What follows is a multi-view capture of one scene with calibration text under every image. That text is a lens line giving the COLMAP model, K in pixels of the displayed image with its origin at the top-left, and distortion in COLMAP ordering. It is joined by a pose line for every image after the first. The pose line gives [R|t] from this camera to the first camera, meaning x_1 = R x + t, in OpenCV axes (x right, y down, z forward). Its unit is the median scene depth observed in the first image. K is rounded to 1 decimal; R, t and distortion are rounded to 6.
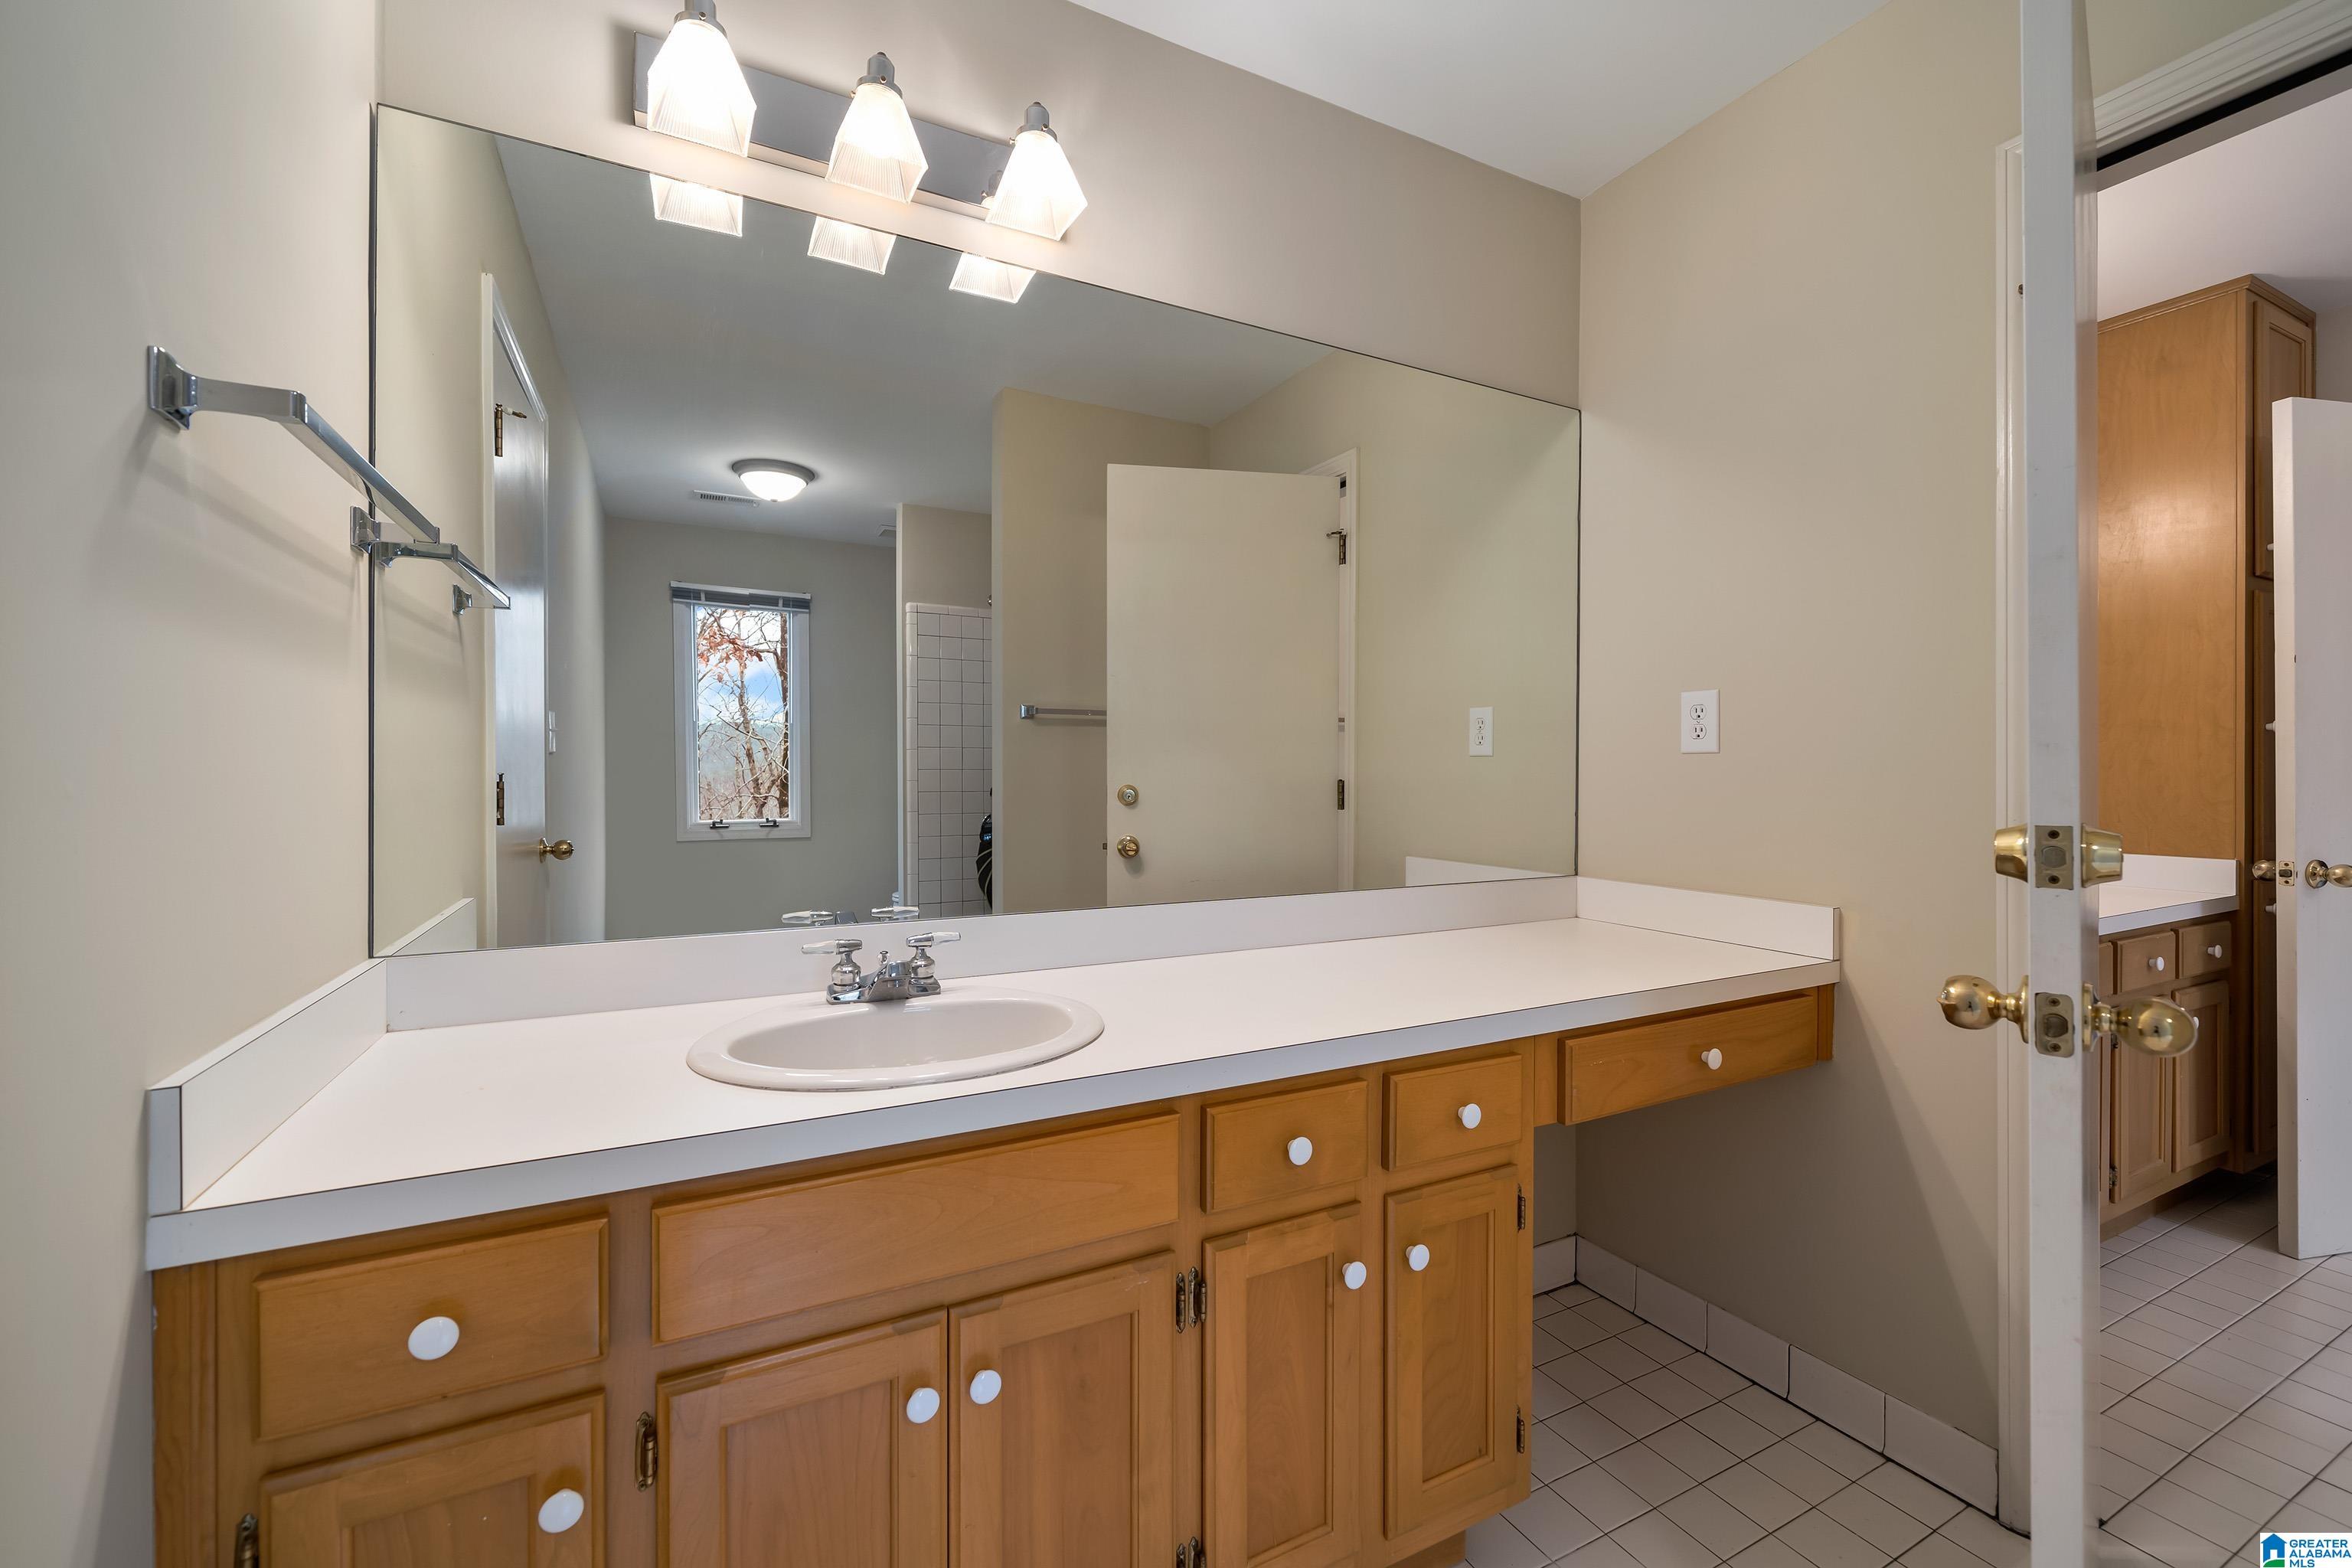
lens RADIAL K [[978.4, 0, 1155.8], [0, 978.4, 769.1], [0, 0, 1]] dist [-0.000401, -0.000089]
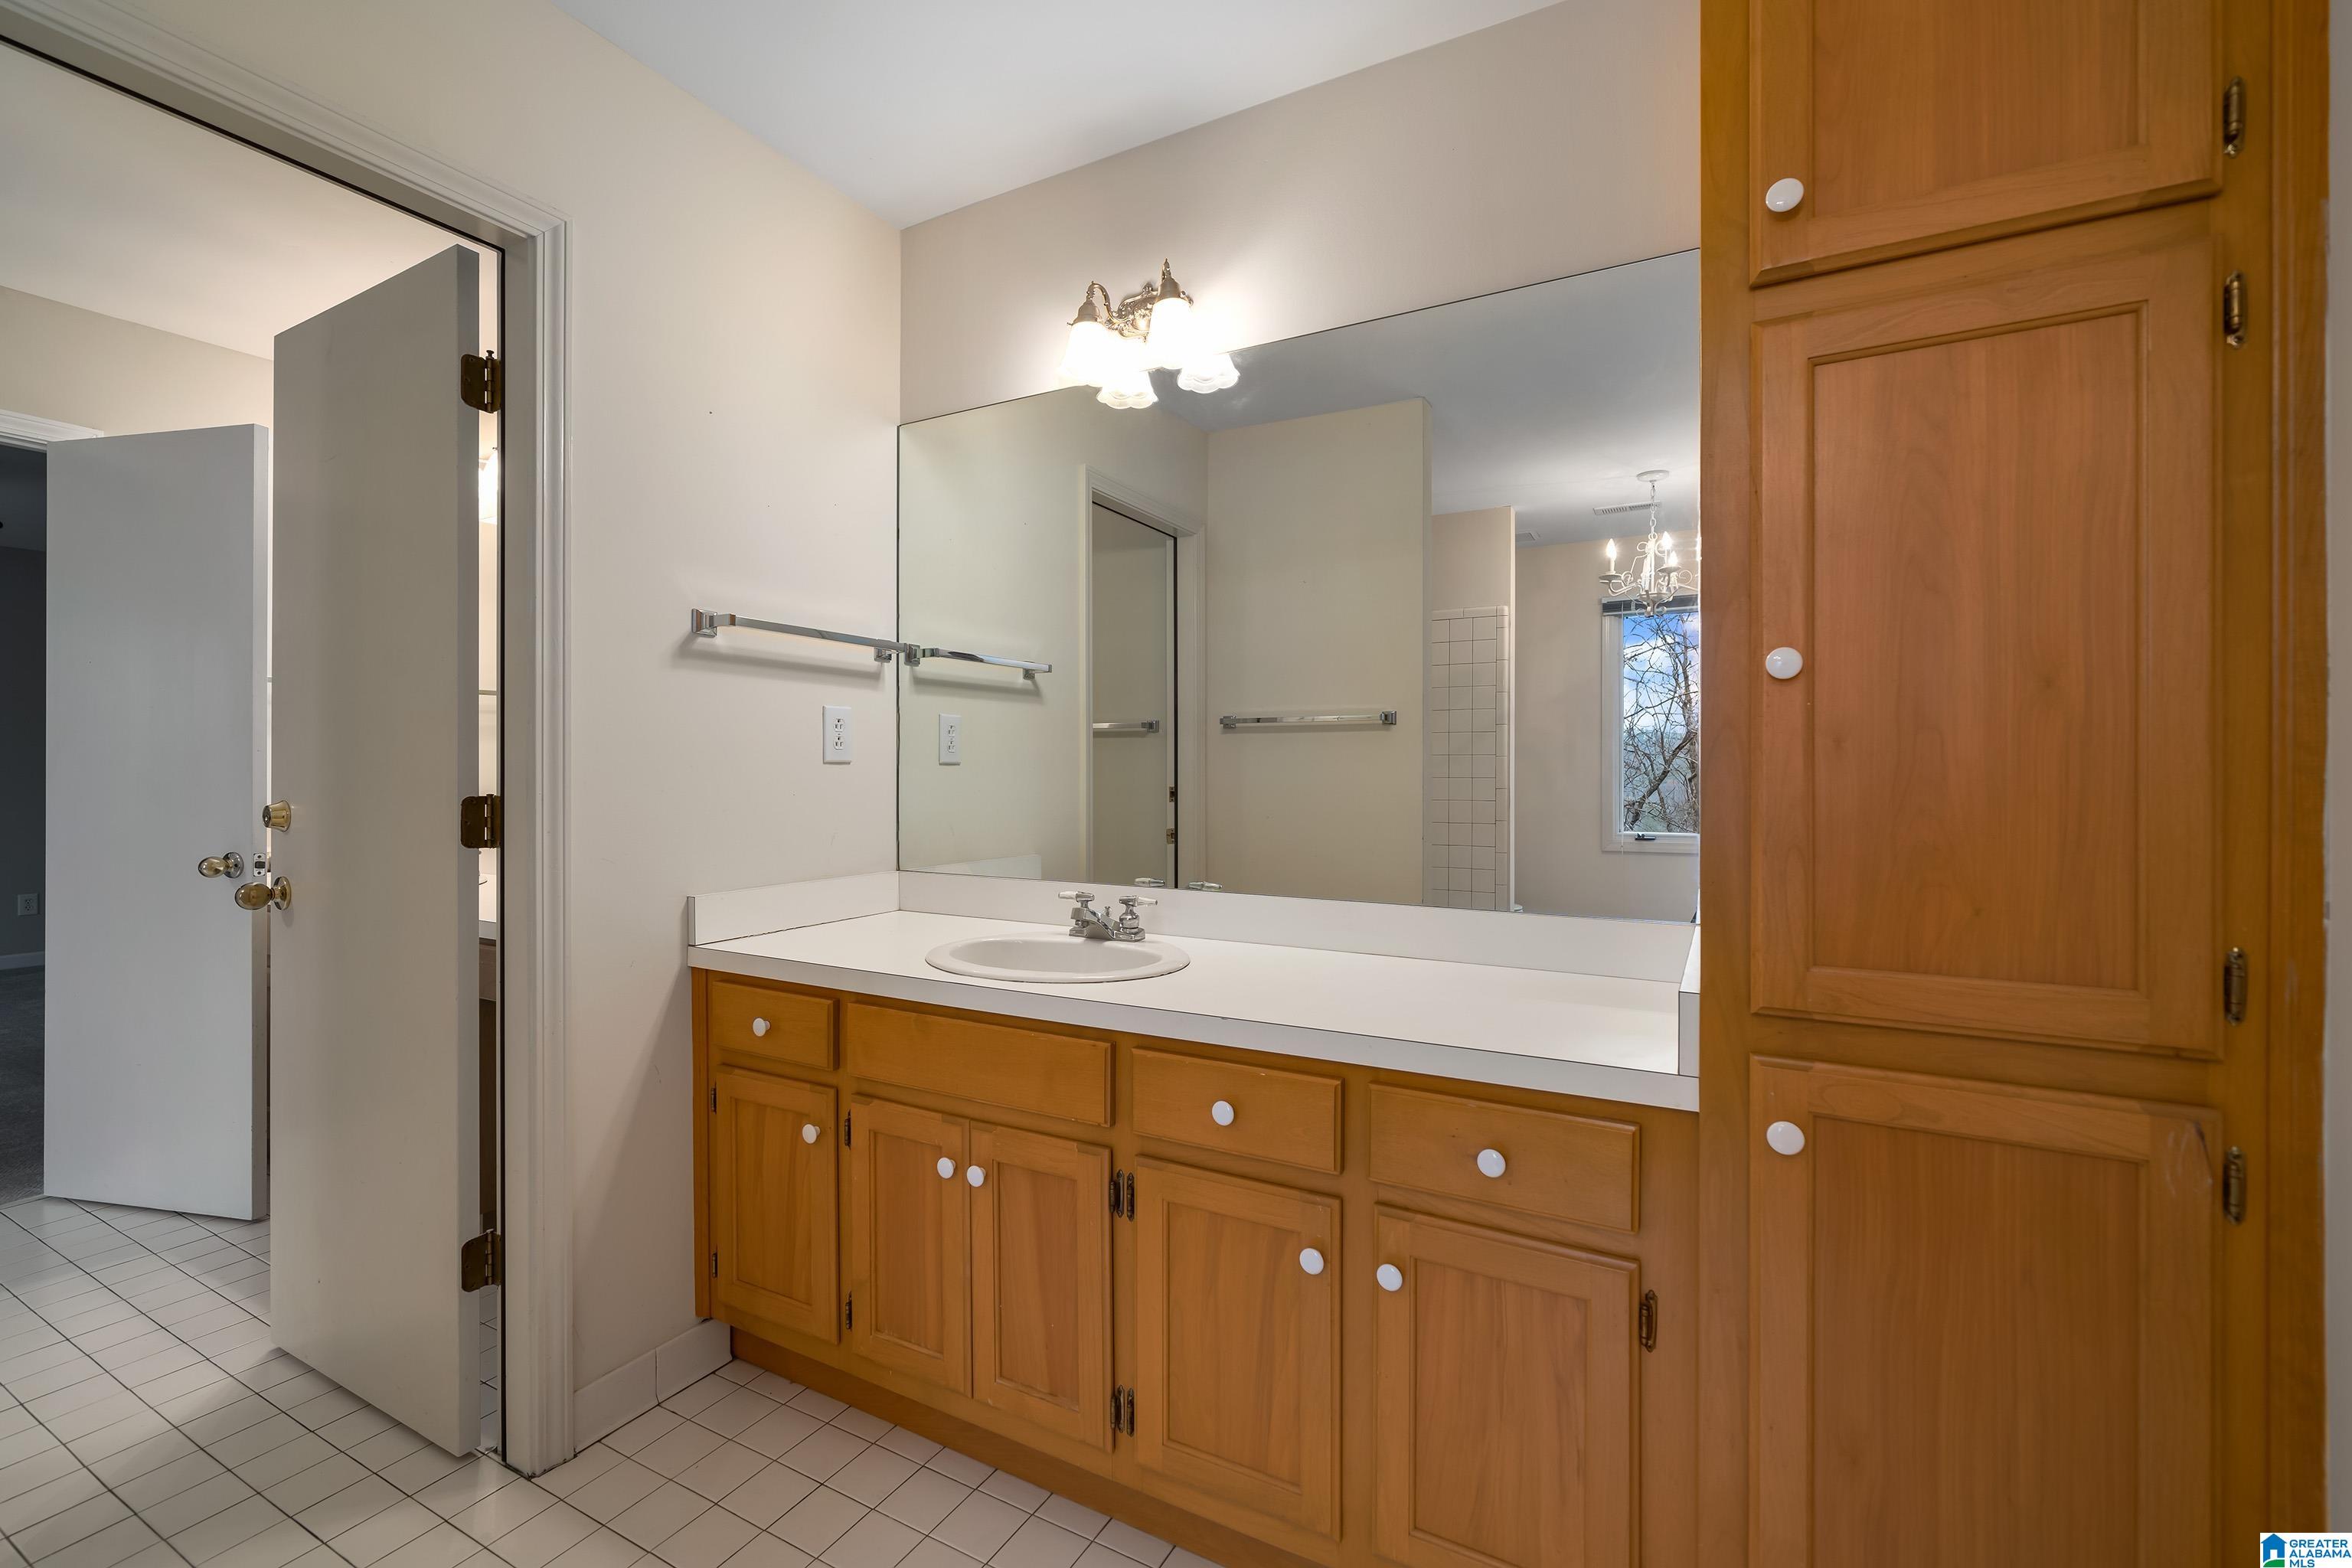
lens RADIAL K [[981.8, 0, 1182.4], [0, 981.8, 799.2], [0, 0, 1]] dist [0.061341, 0.000006]
pose [[0.592653, 0.020971, -0.805185, 0.928651], [-0.006602, 0.999754, 0.021179, 0.003643], [0.805431, -0.007236, 0.592646, 0.247222]]
